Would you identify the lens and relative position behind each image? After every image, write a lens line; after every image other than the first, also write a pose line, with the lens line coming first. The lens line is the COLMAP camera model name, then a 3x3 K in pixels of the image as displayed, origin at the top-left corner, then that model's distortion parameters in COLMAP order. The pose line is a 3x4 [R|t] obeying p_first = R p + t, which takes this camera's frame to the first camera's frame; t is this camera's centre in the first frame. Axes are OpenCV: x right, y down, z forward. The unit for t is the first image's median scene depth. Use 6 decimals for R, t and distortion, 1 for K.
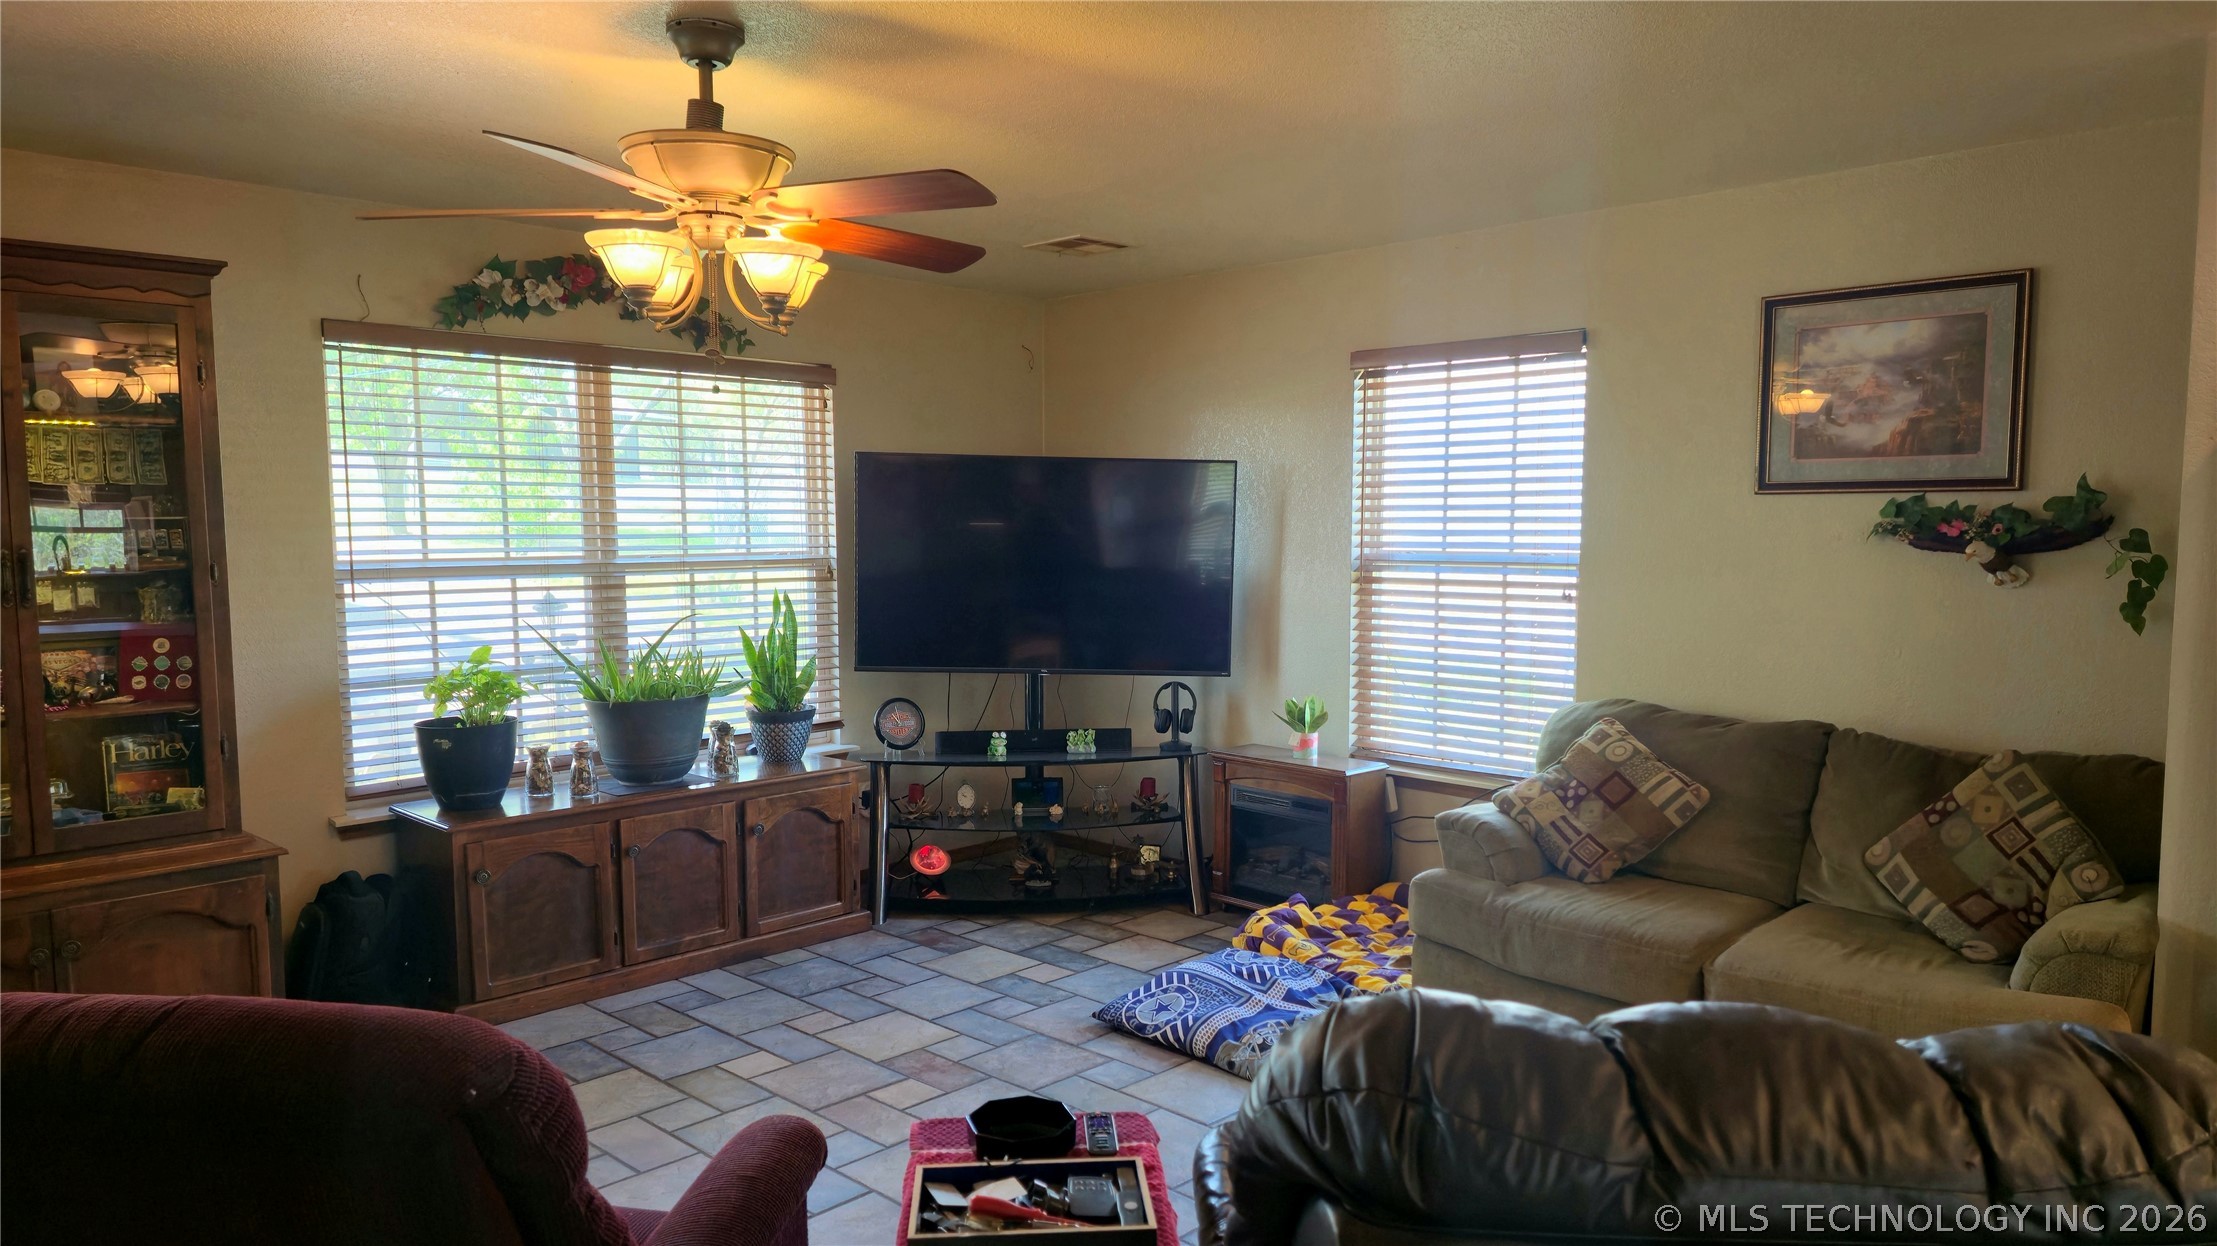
lens RADIAL K [[1450.5, 0, 1098.0], [0, 1450.5, 645.9], [0, 0, 1]] dist [0.075509, -0.073967]
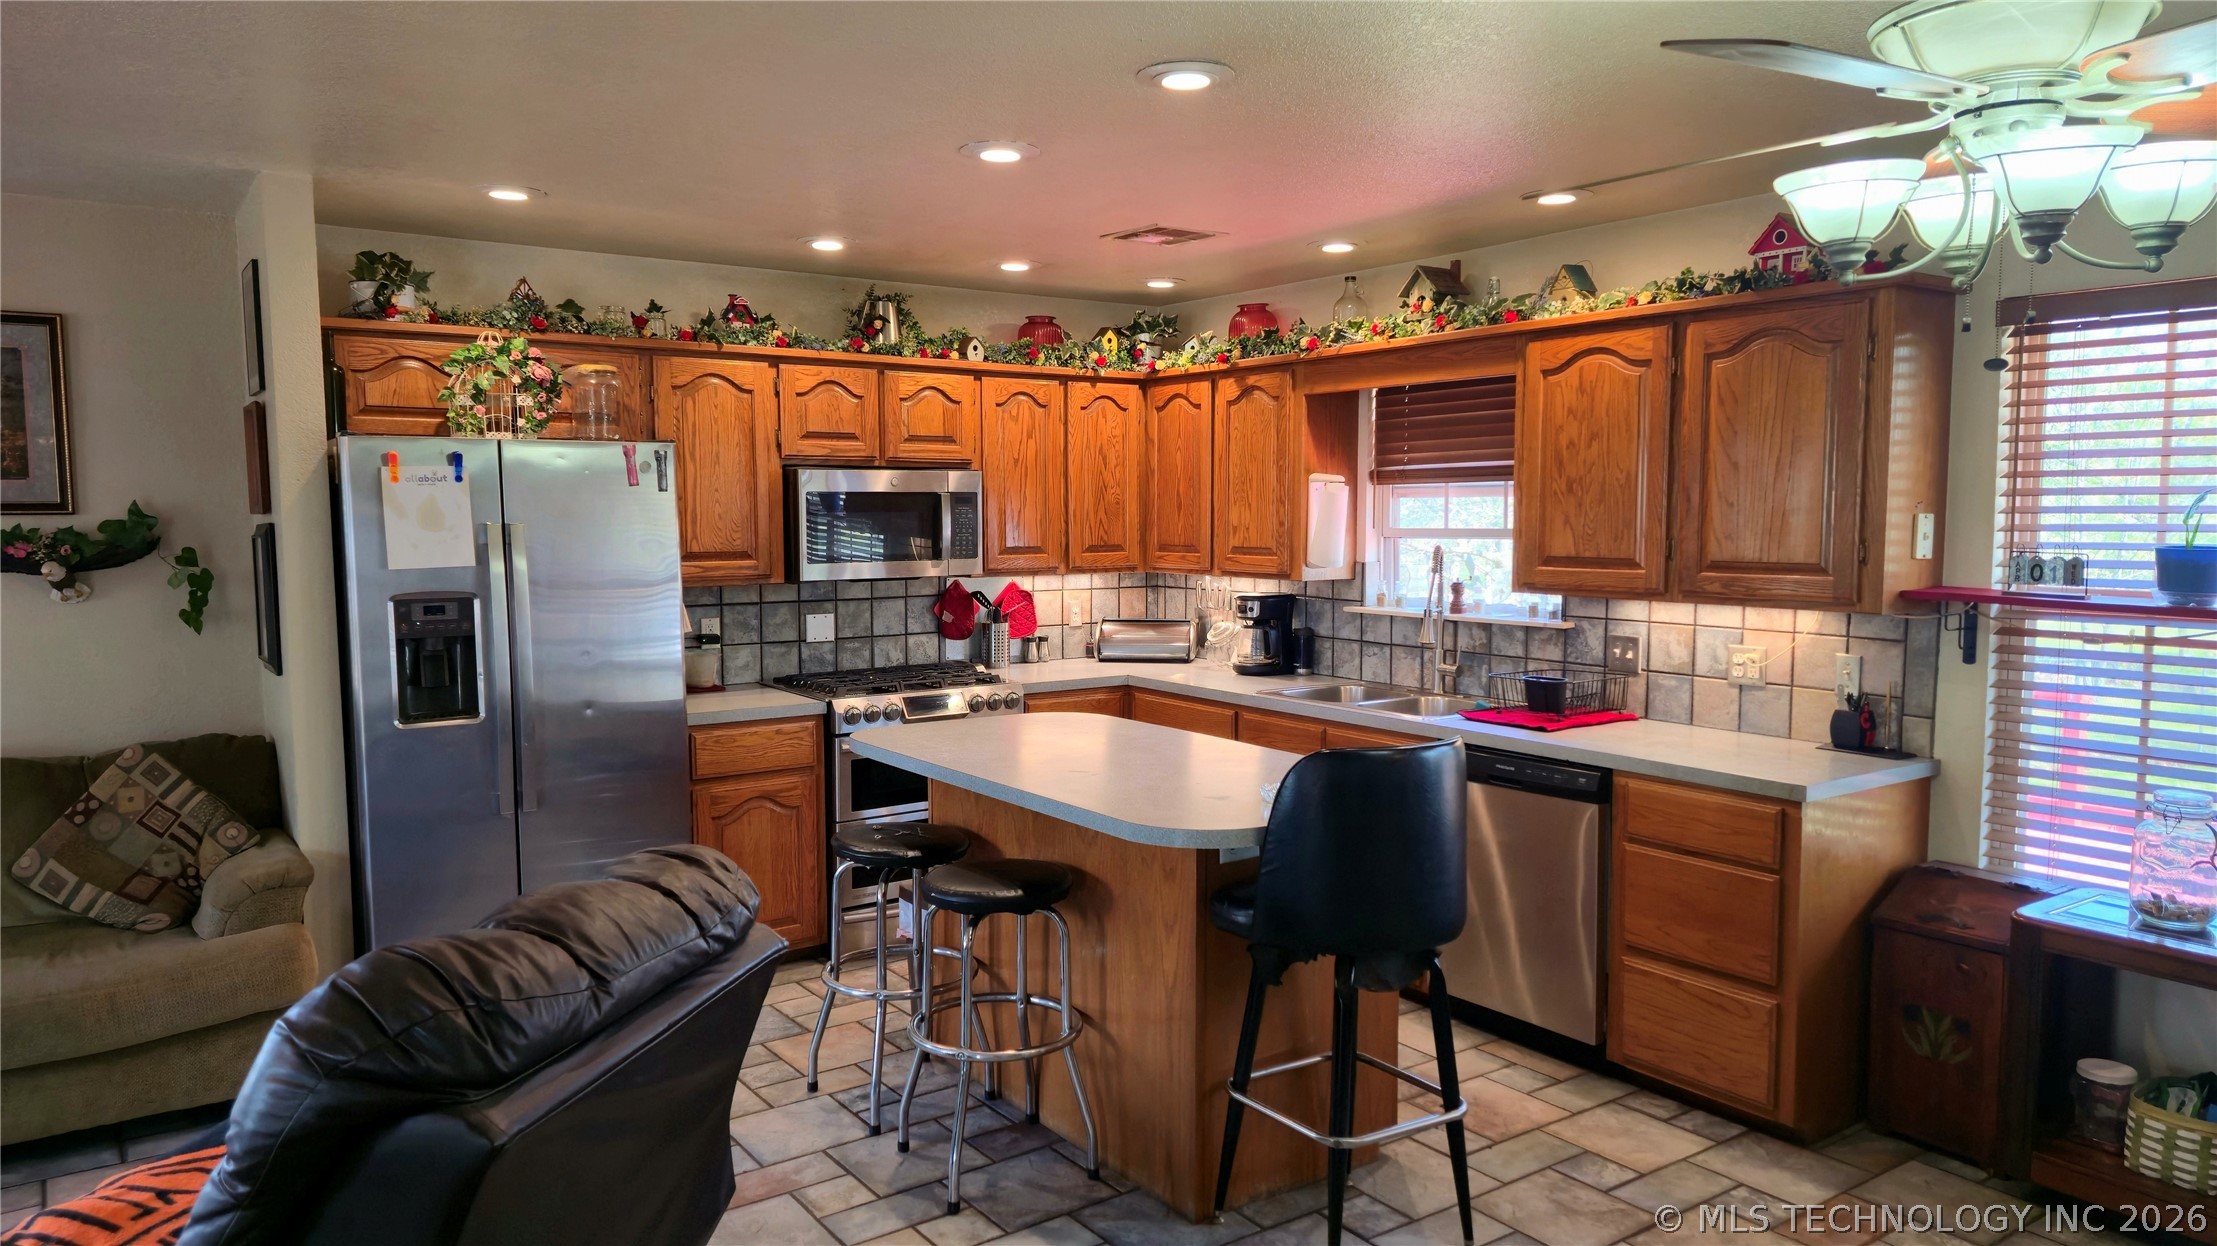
lens RADIAL K [[1450.5, 0, 1094.0], [0, 1450.5, 625.9], [0, 0, 1]] dist [0.075509, -0.073967]
pose [[0.181596, -0.078566, 0.980230, -0.308034], [0.091174, 0.993855, 0.062767, -0.021207], [-0.979137, 0.077974, 0.187643, 0.050764]]
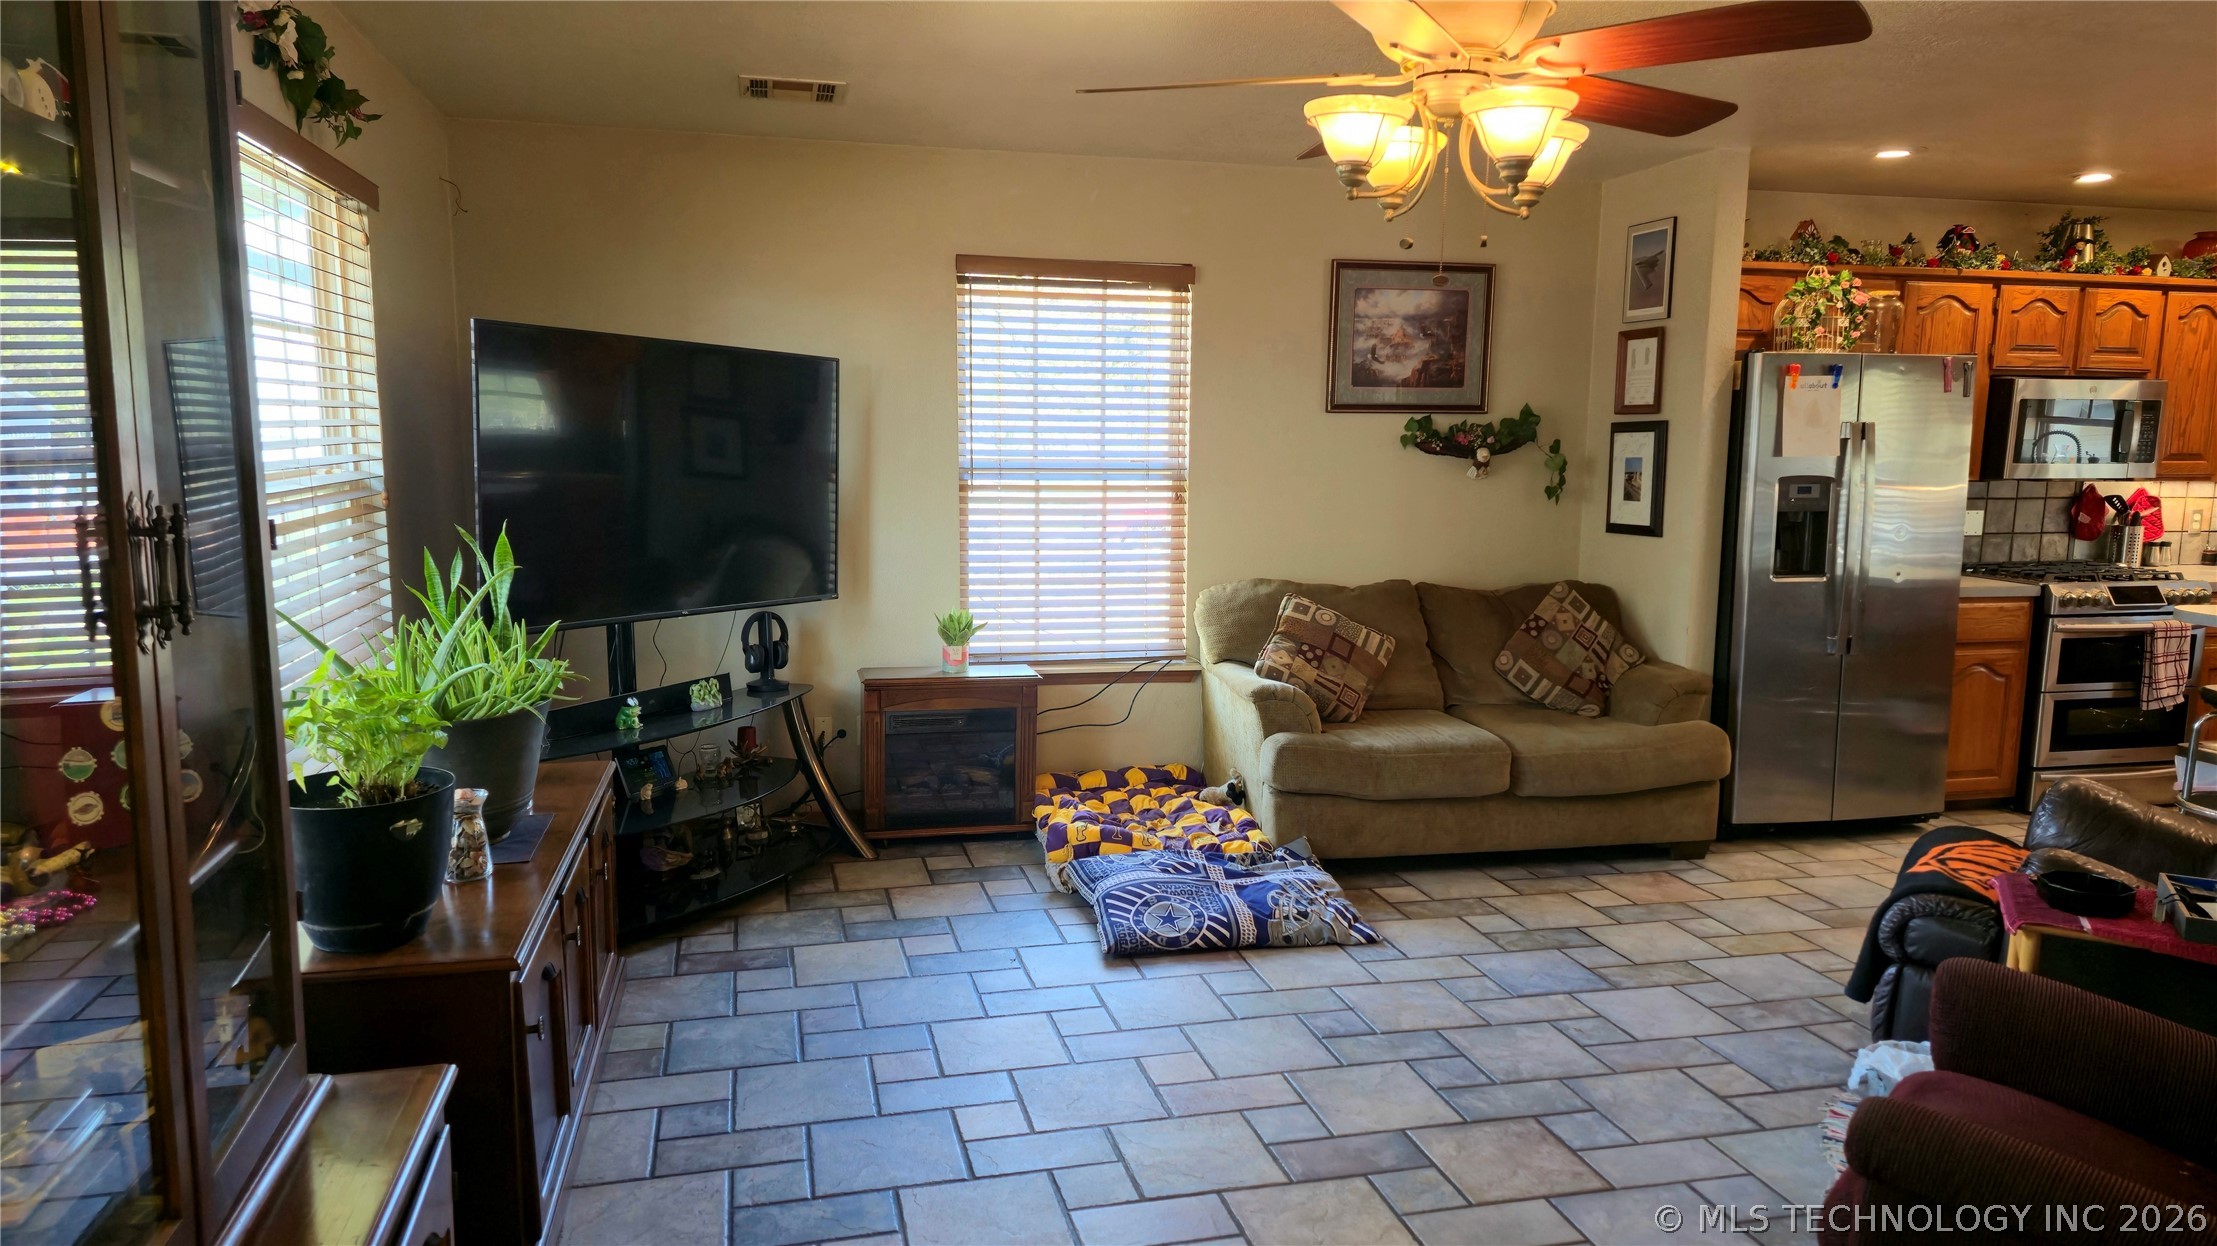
lens RADIAL K [[1450.5, 0, 1091.7], [0, 1450.5, 632.3], [0, 0, 1]] dist [0.075509, -0.073967]
pose [[0.527789, -0.111716, 0.841997, -0.818847], [0.063305, 0.993729, 0.092167, -0.043995], [-0.847013, 0.004658, 0.531551, 0.520838]]
